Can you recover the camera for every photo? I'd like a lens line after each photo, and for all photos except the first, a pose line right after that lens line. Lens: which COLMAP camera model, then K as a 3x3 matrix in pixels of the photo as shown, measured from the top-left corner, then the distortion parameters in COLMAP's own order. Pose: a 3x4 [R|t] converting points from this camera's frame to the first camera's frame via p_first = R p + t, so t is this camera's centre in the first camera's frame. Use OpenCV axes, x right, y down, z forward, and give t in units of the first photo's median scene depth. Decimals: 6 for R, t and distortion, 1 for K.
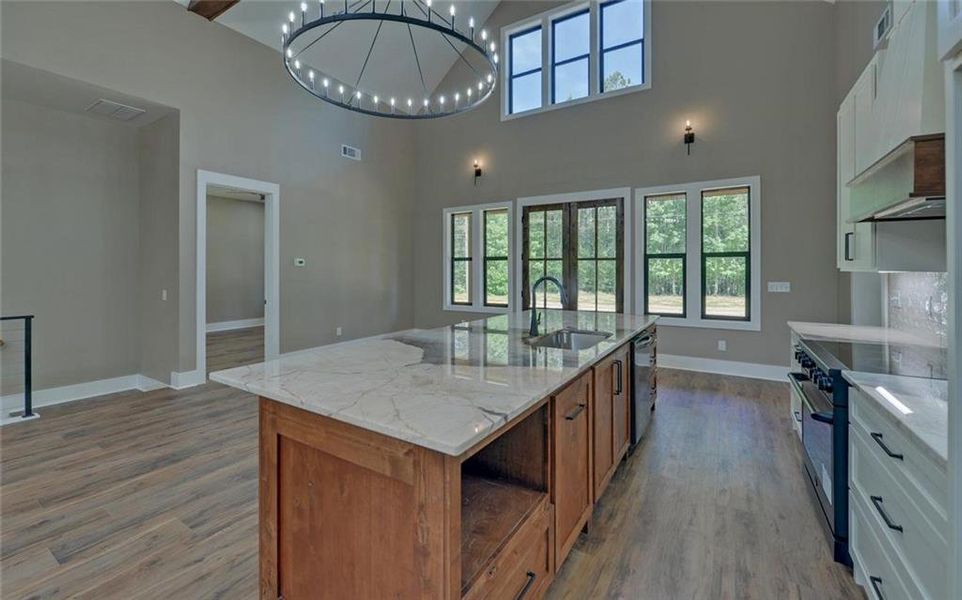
lens RADIAL K [[384.6, 0, 501.8], [0, 384.6, 271.2], [0, 0, 1]] dist [0.002417, -0.001072]
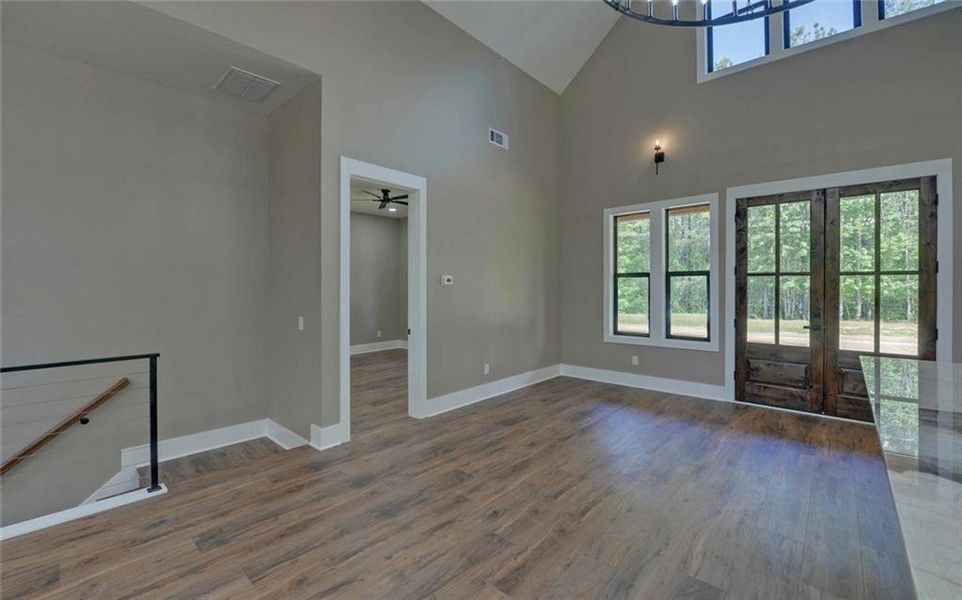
lens RADIAL K [[412.2, 0, 511.7], [0, 412.2, 290.0], [0, 0, 1]] dist [-0.005856, -0.001865]
pose [[0.985043, -0.000635, -0.172310, -0.252632], [0.000855, 0.999999, 0.001203, -0.003451], [0.172309, -0.001332, 0.985042, 0.208435]]
